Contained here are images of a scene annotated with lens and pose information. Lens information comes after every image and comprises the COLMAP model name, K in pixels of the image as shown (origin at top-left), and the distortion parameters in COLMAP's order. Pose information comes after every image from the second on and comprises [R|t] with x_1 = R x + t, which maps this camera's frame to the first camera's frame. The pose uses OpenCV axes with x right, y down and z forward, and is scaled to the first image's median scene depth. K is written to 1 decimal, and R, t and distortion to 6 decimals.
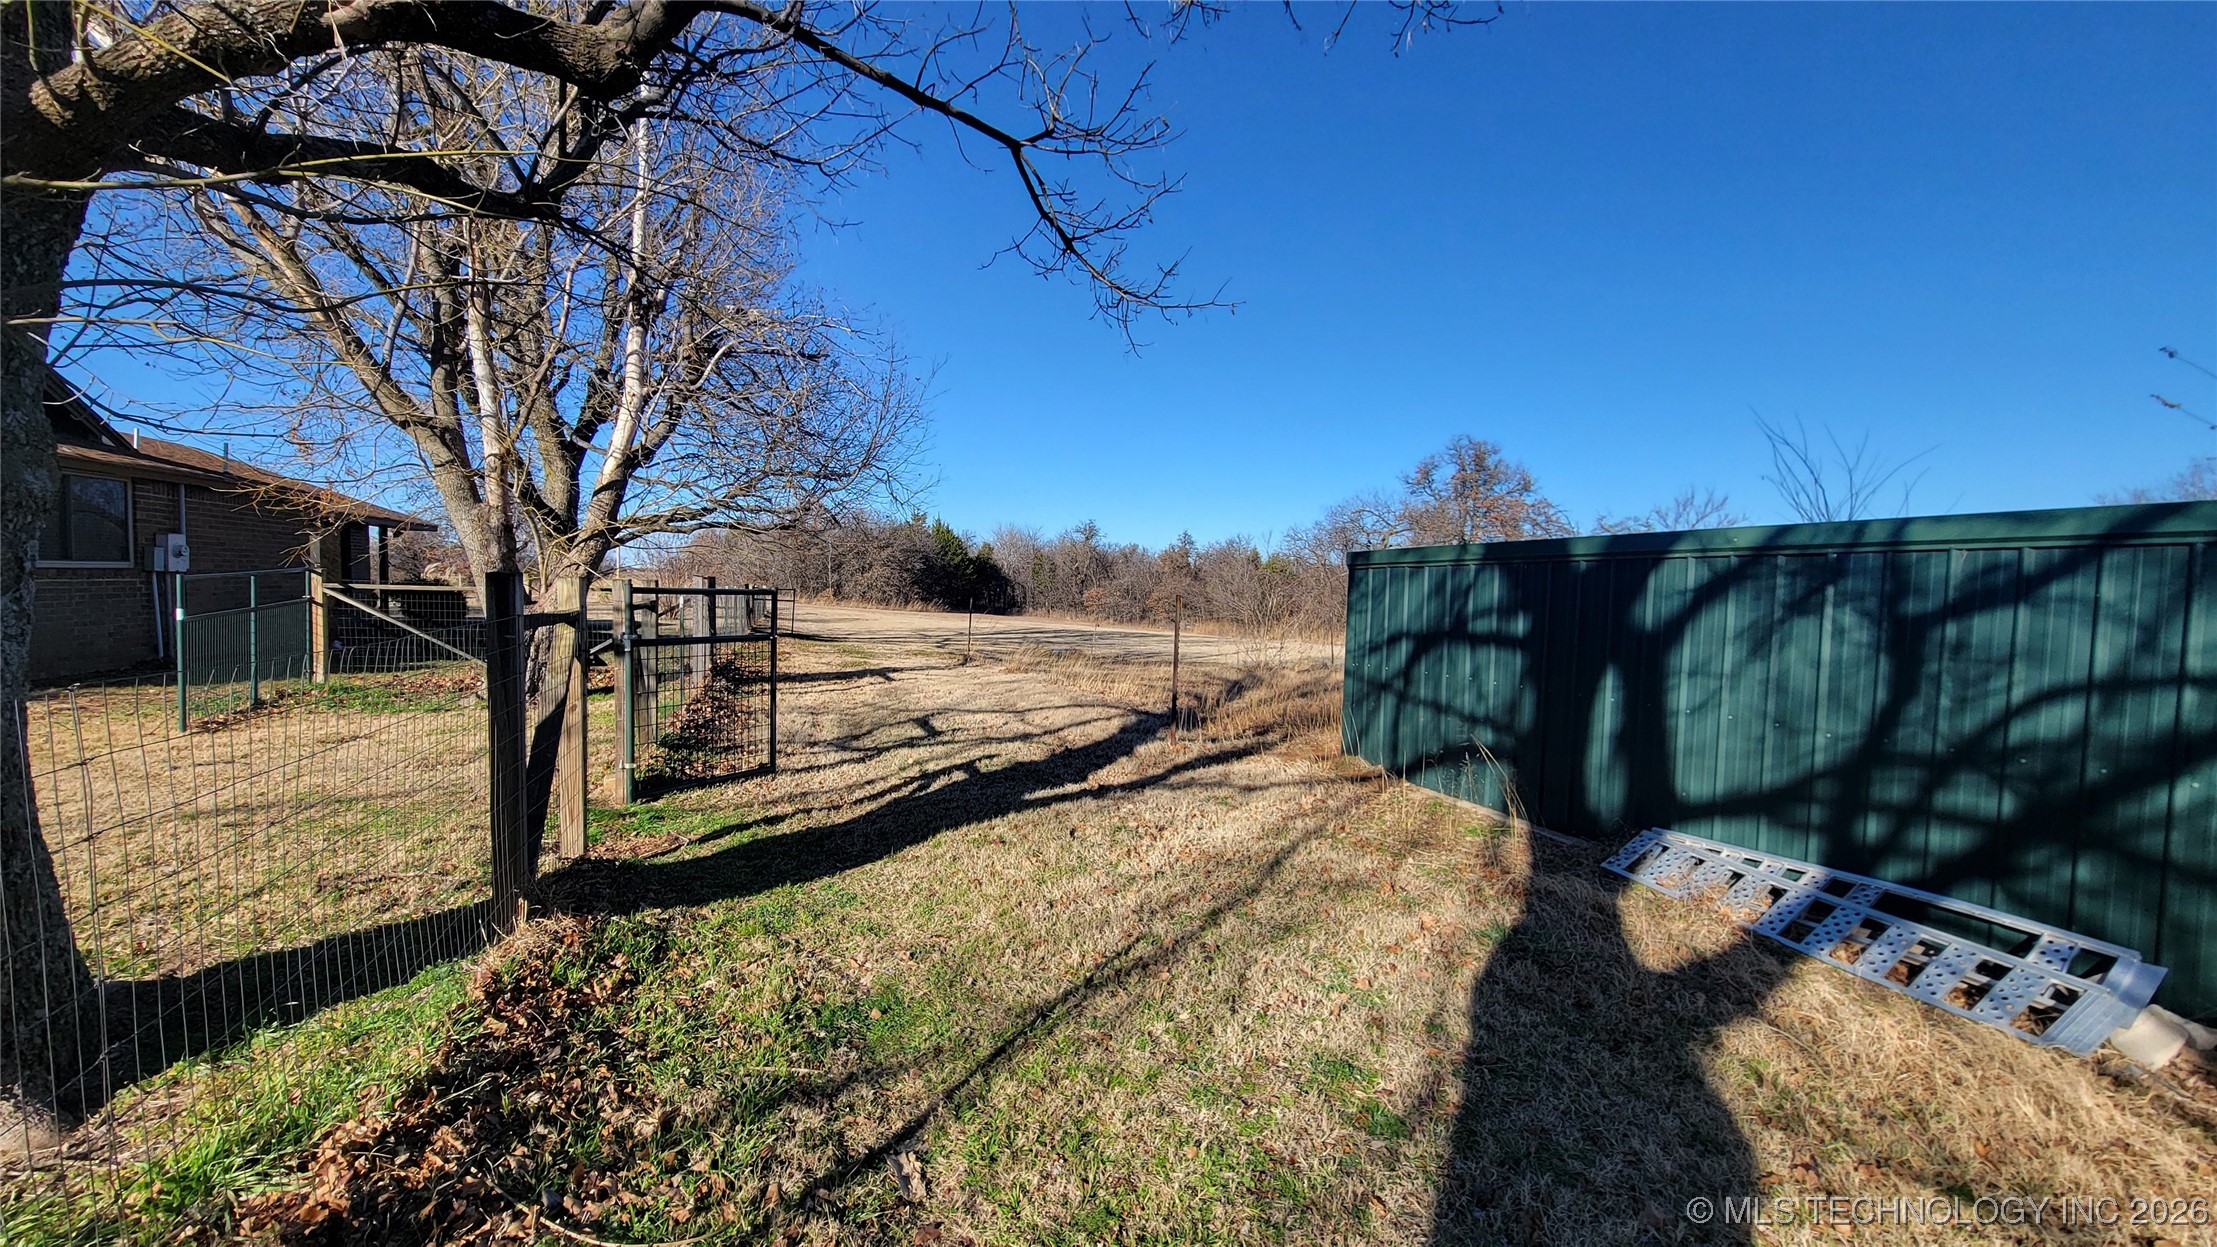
lens RADIAL K [[906.6, 0, 1118.2], [0, 906.6, 623.9], [0, 0, 1]] dist [0.003090, -0.000155]
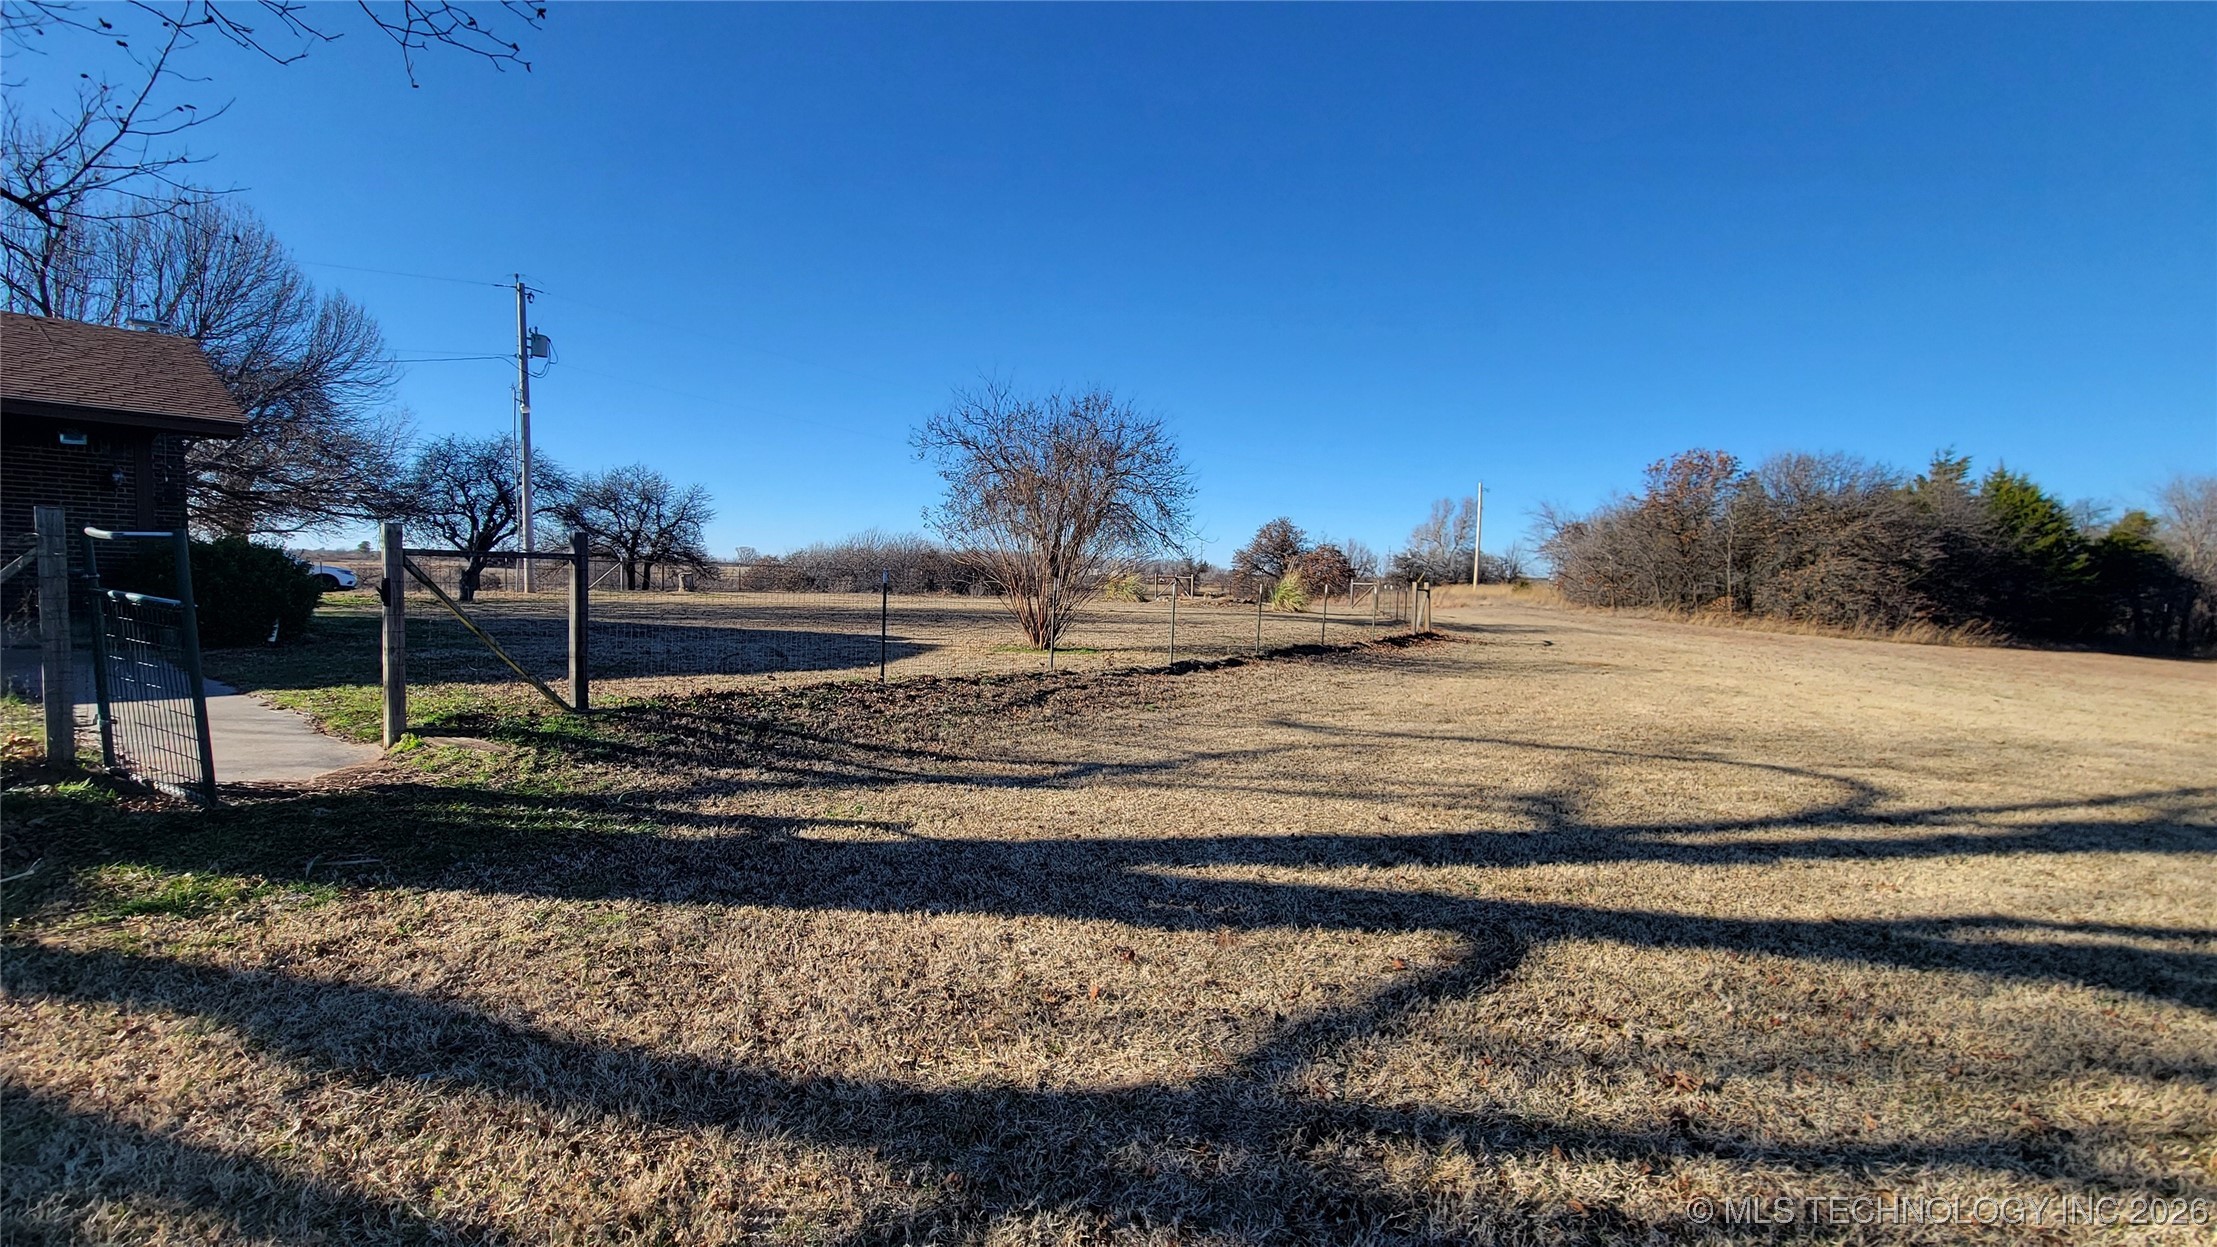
lens RADIAL K [[906.6, 0, 1128.4], [0, 906.6, 622.4], [0, 0, 1]] dist [0.003090, -0.000155]
pose [[0.541969, 0.027506, -0.839948, -0.031378], [-0.049984, 0.998750, 0.000455, -0.002935], [0.838910, 0.041737, 0.542667, 0.325762]]
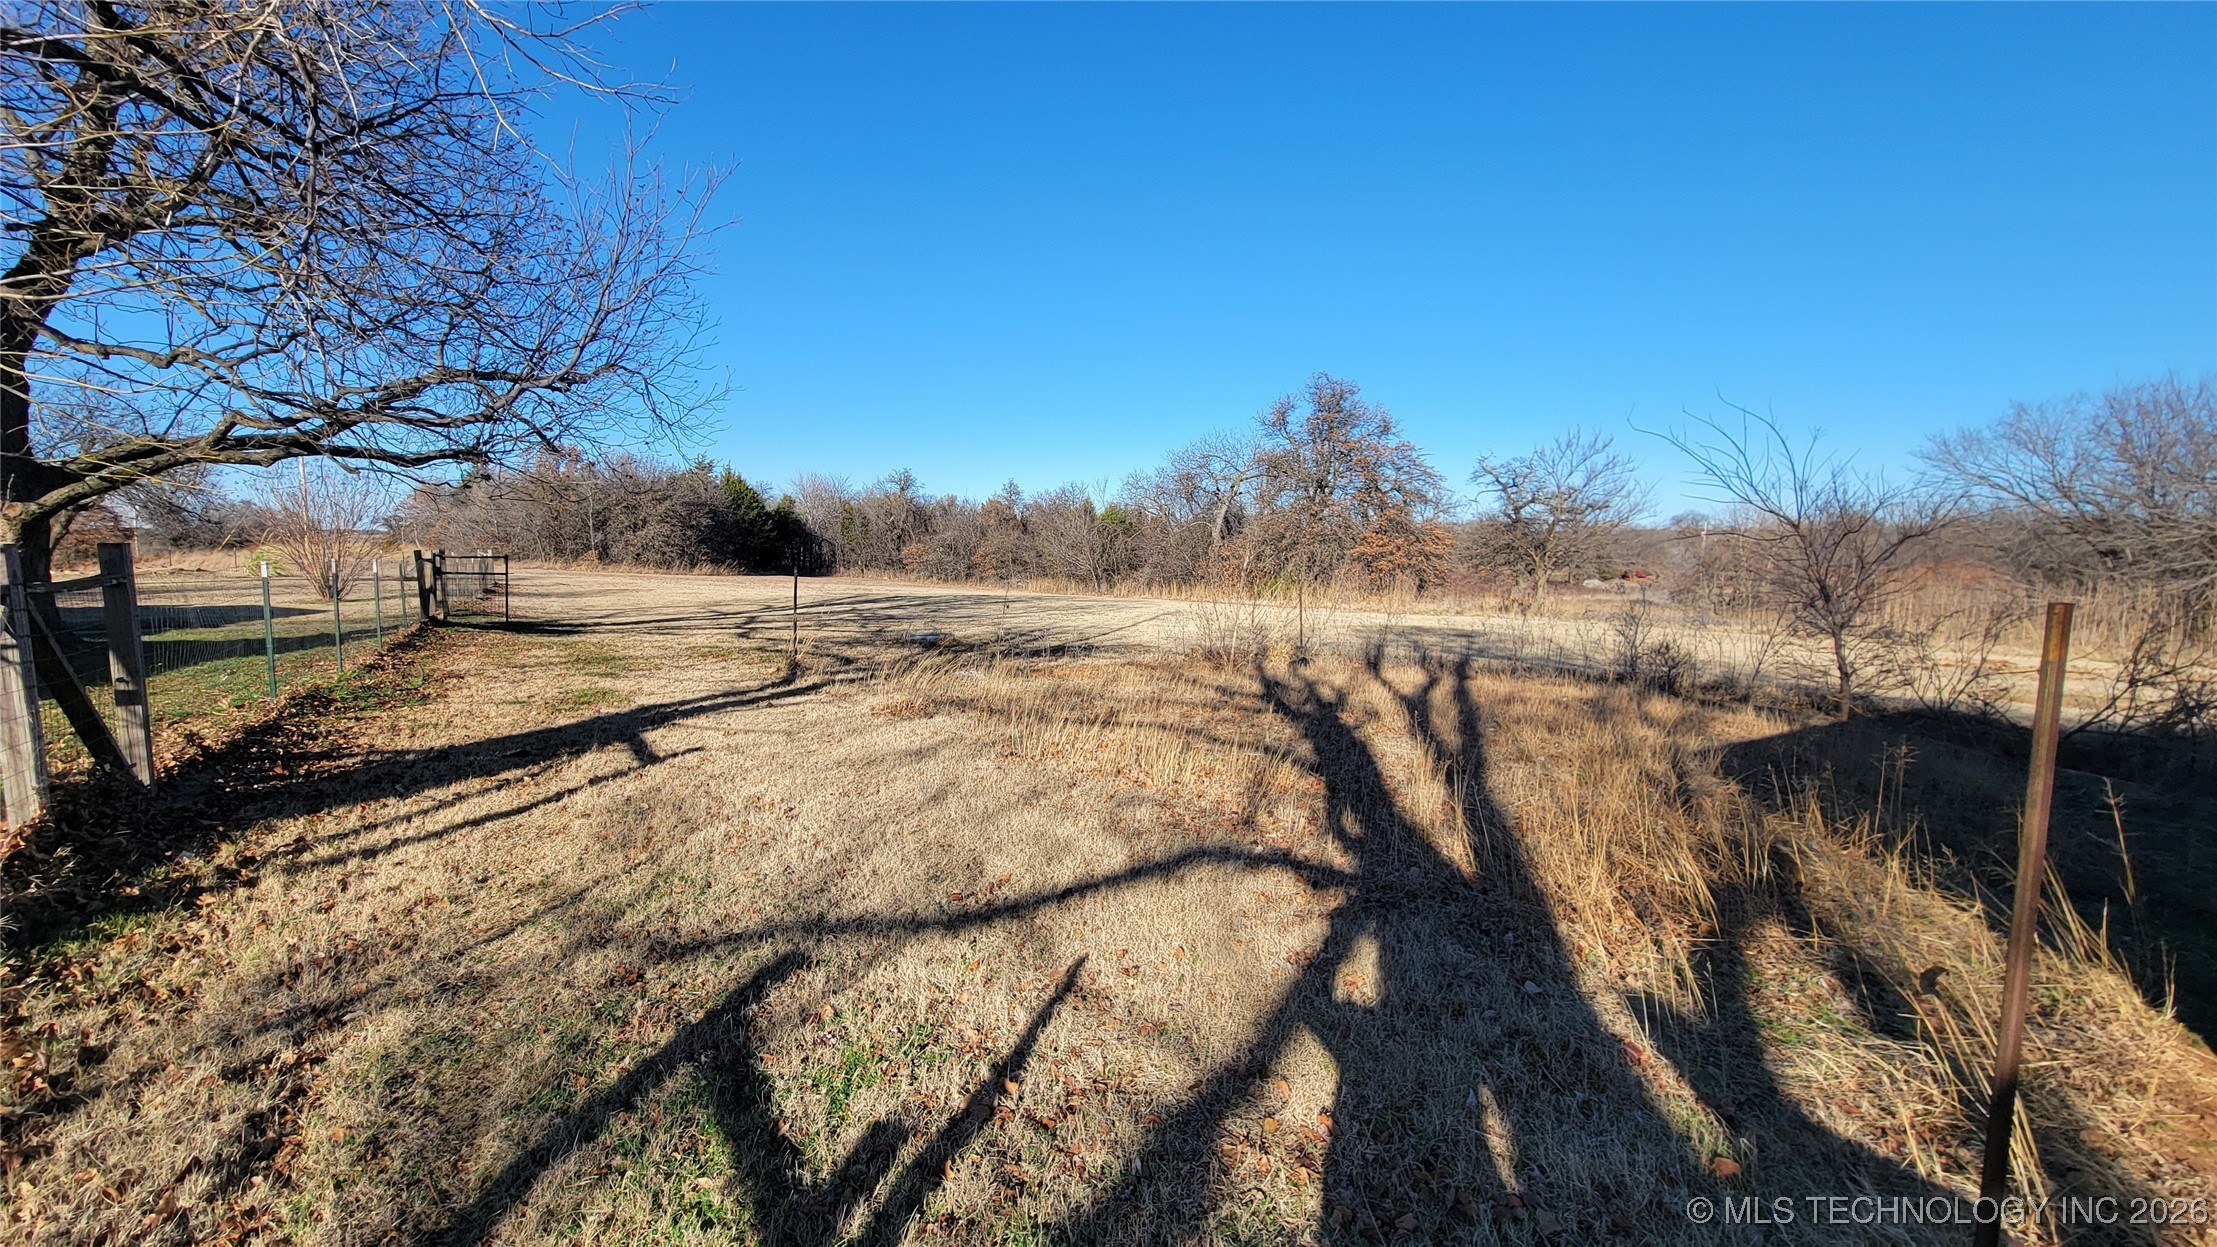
lens RADIAL K [[906.6, 0, 1122.0], [0, 906.6, 630.9], [0, 0, 1]] dist [0.003090, -0.000155]
pose [[0.977827, -0.037953, 0.205946, -0.015052], [0.025762, 0.997771, 0.061556, -0.003680], [-0.207823, -0.054885, 0.976625, 0.071285]]
